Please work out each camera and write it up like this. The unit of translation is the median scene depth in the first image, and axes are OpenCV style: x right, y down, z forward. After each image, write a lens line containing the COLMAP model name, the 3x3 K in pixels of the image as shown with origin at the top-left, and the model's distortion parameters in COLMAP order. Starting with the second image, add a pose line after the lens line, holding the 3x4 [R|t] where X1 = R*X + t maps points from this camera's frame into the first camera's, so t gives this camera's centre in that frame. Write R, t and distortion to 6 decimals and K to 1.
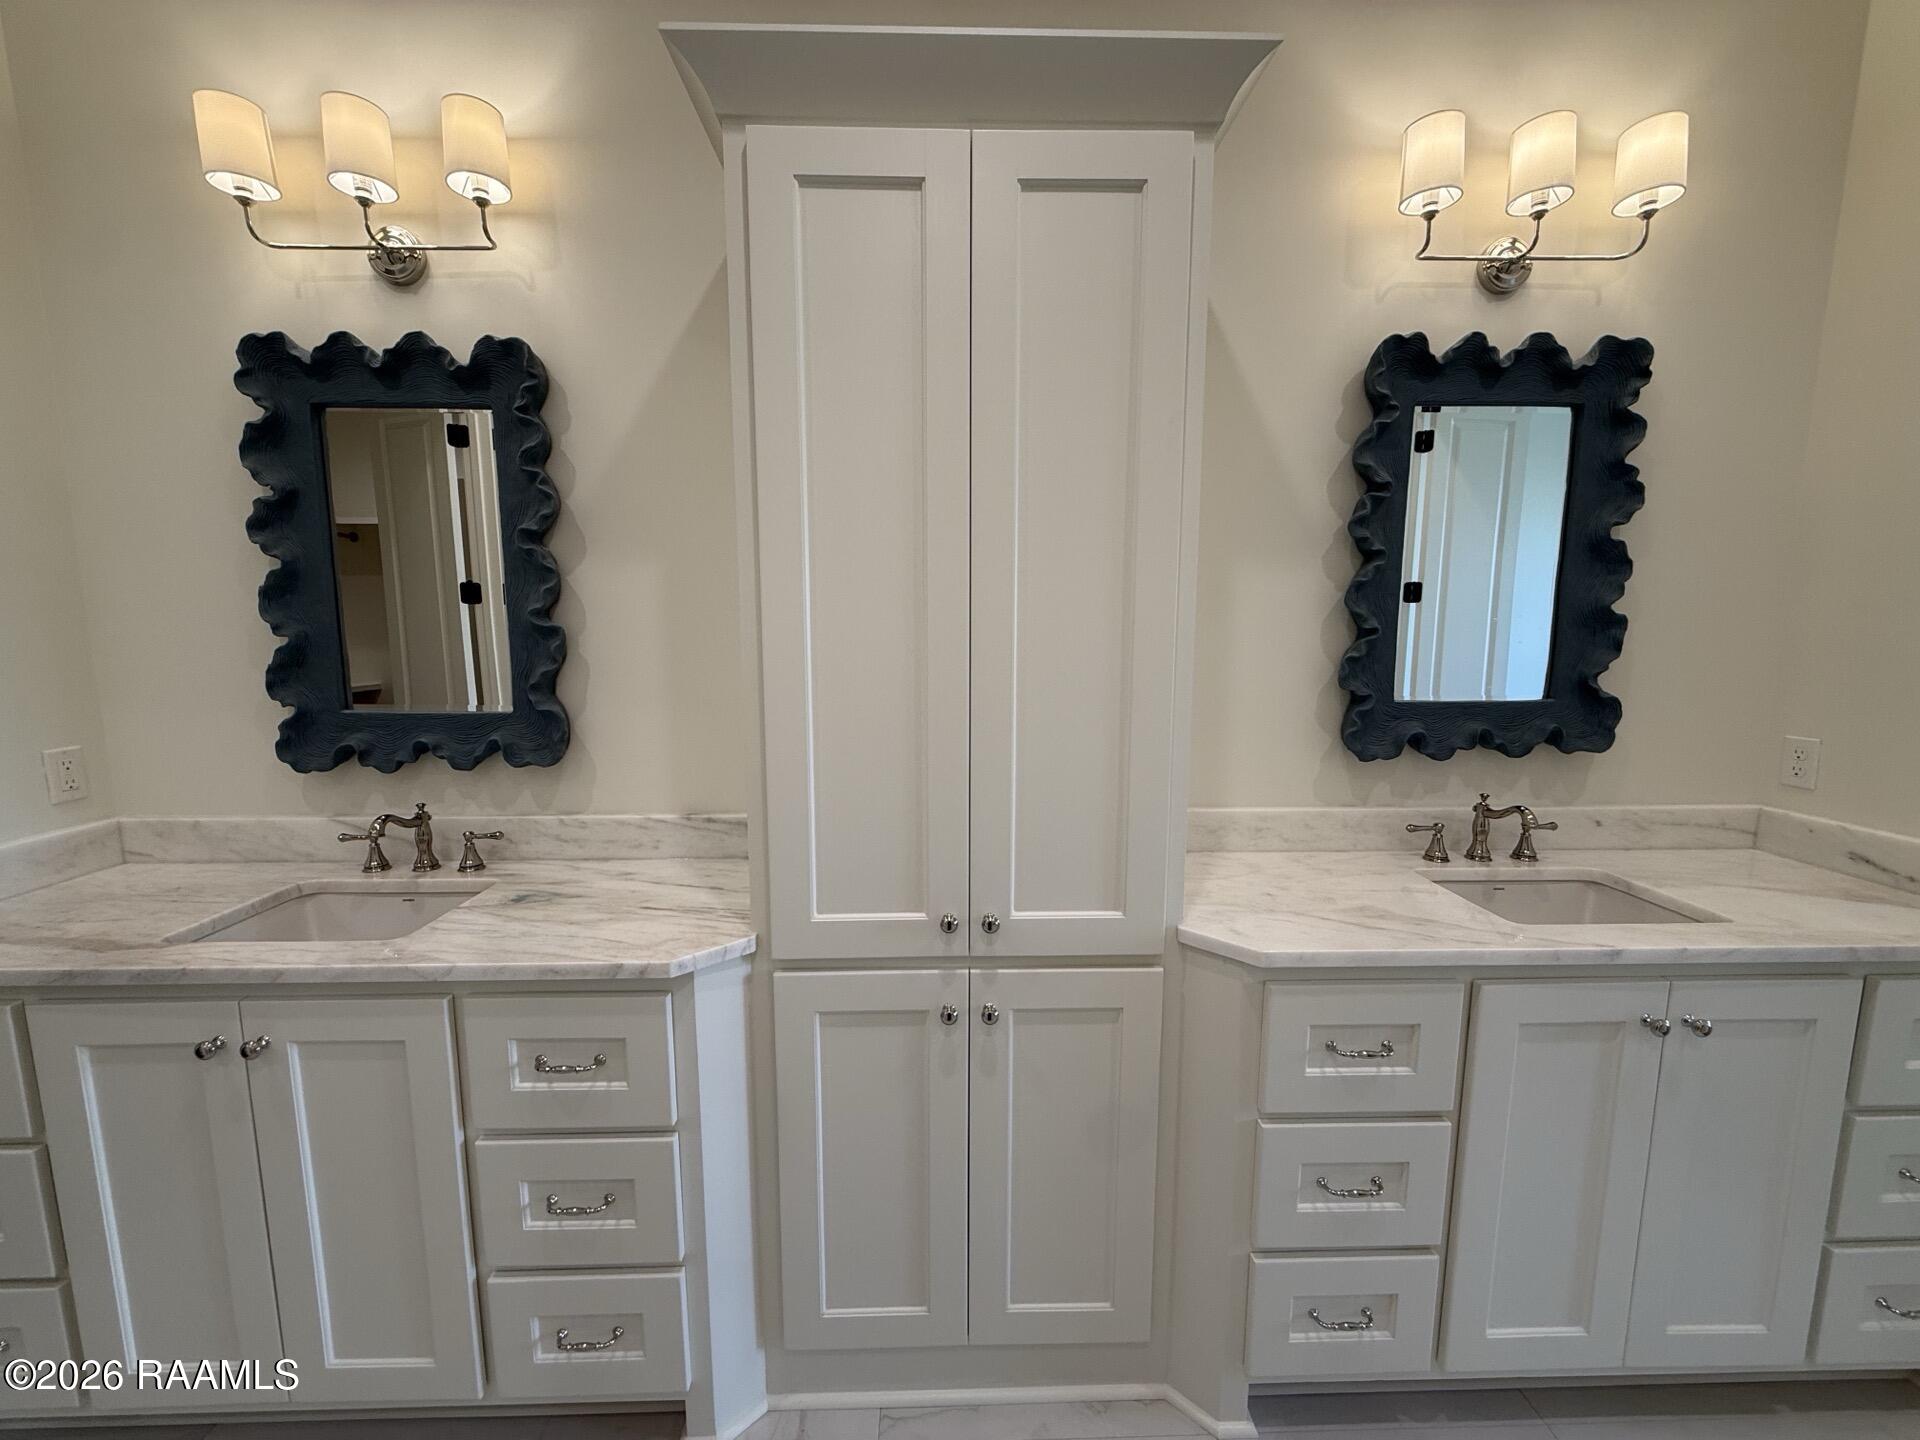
lens RADIAL K [[771.5, 0, 968.6], [0, 771.5, 720.9], [0, 0, 1]] dist [0.002584, -0.000697]
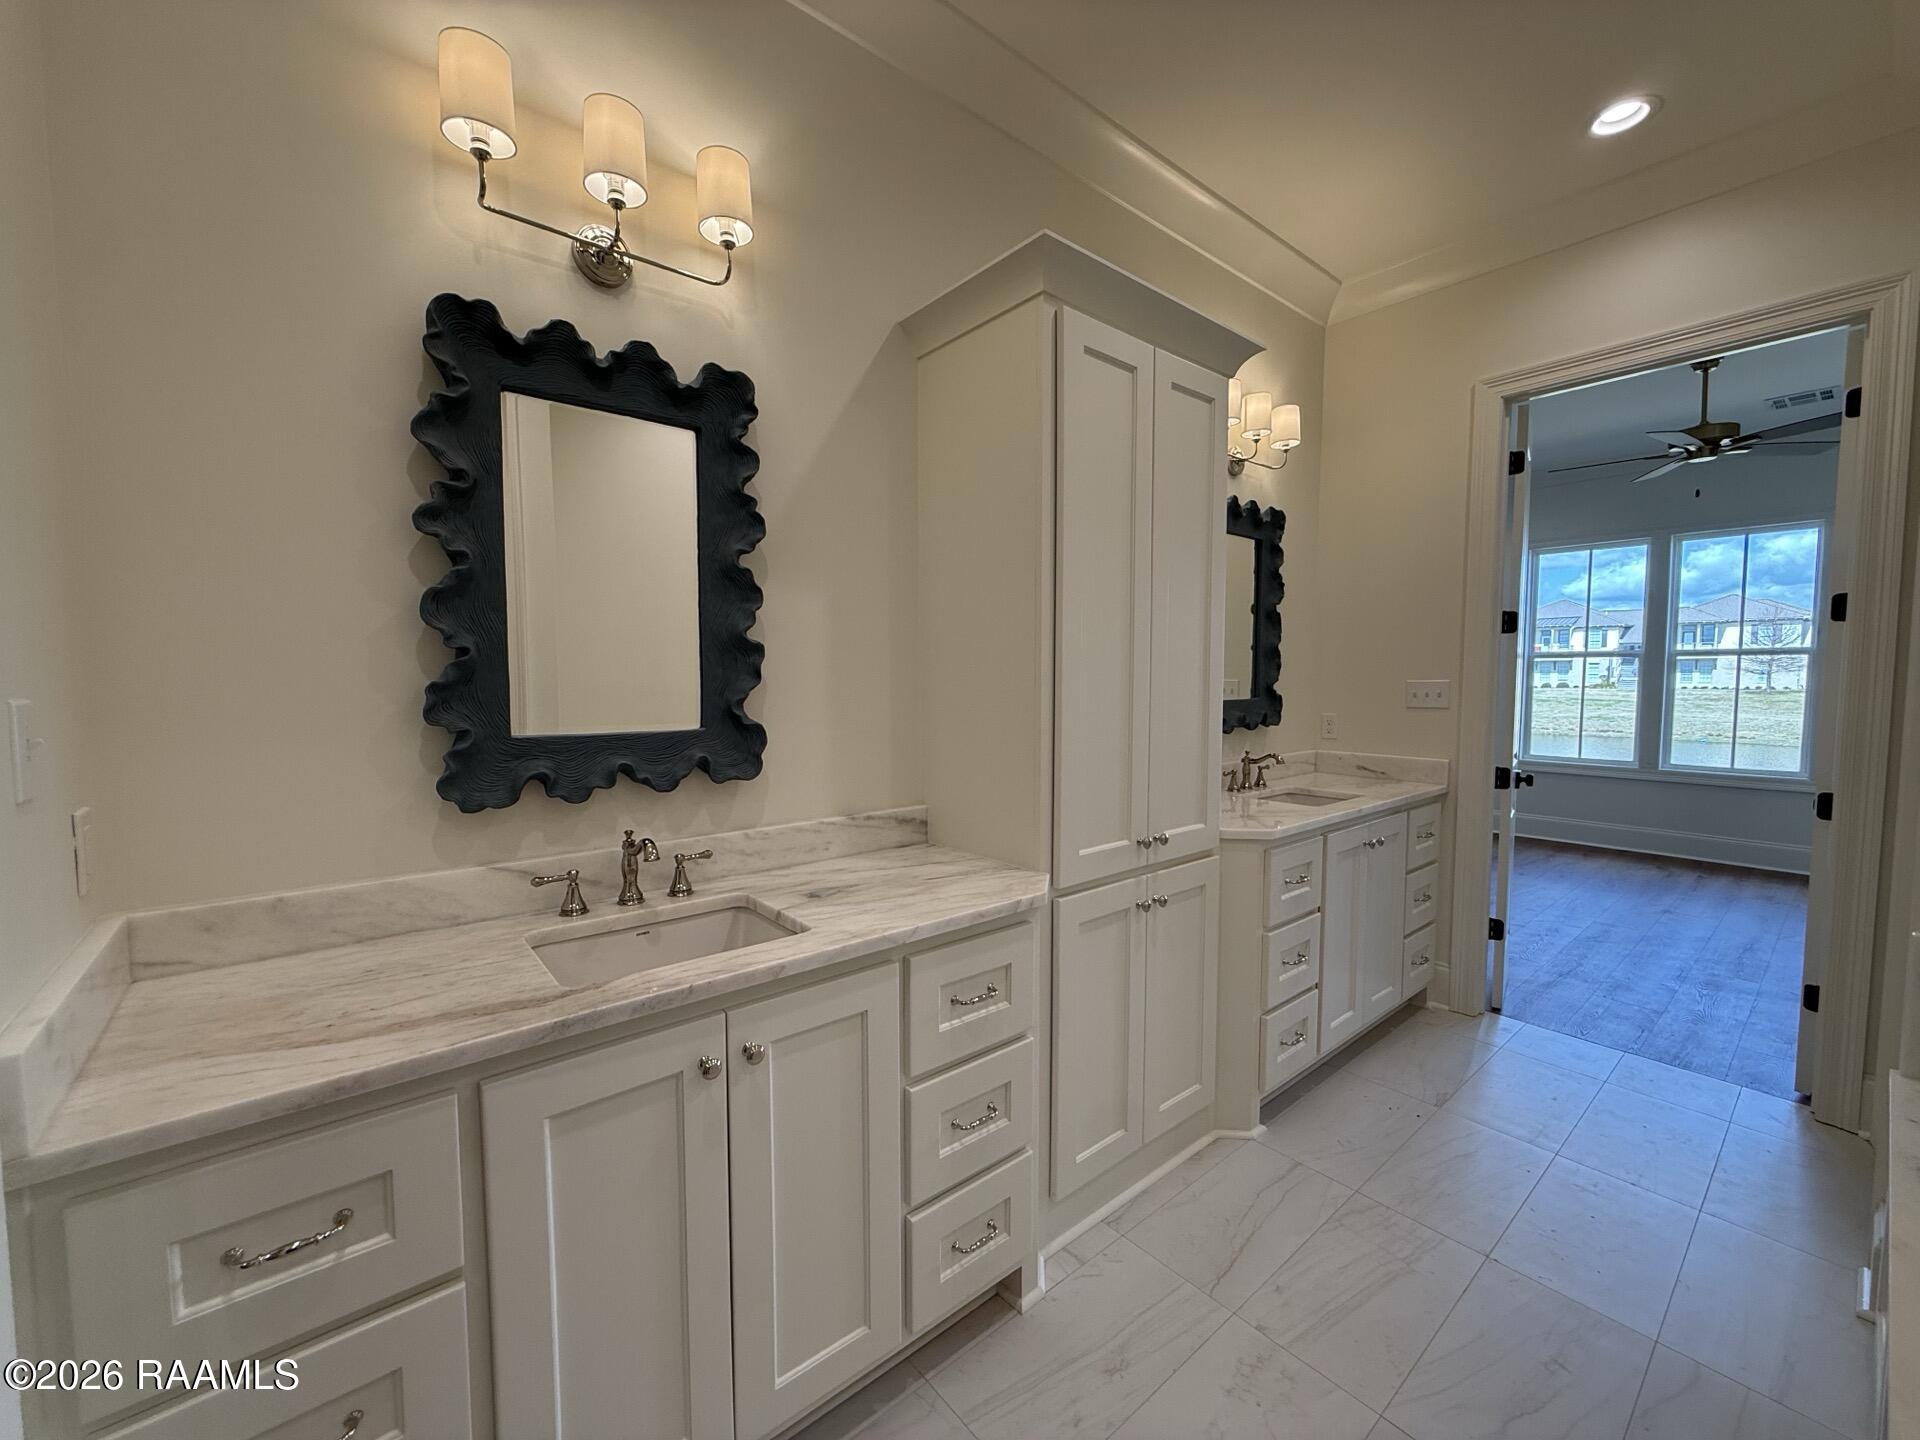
lens RADIAL K [[771.5, 0, 959.8], [0, 771.5, 719.7], [0, 0, 1]] dist [0.002584, -0.000697]
pose [[0.782259, -0.037037, 0.621851, -1.008763], [0.079602, 0.995991, -0.040814, 0.045759], [-0.617846, 0.081427, 0.782071, 0.023242]]
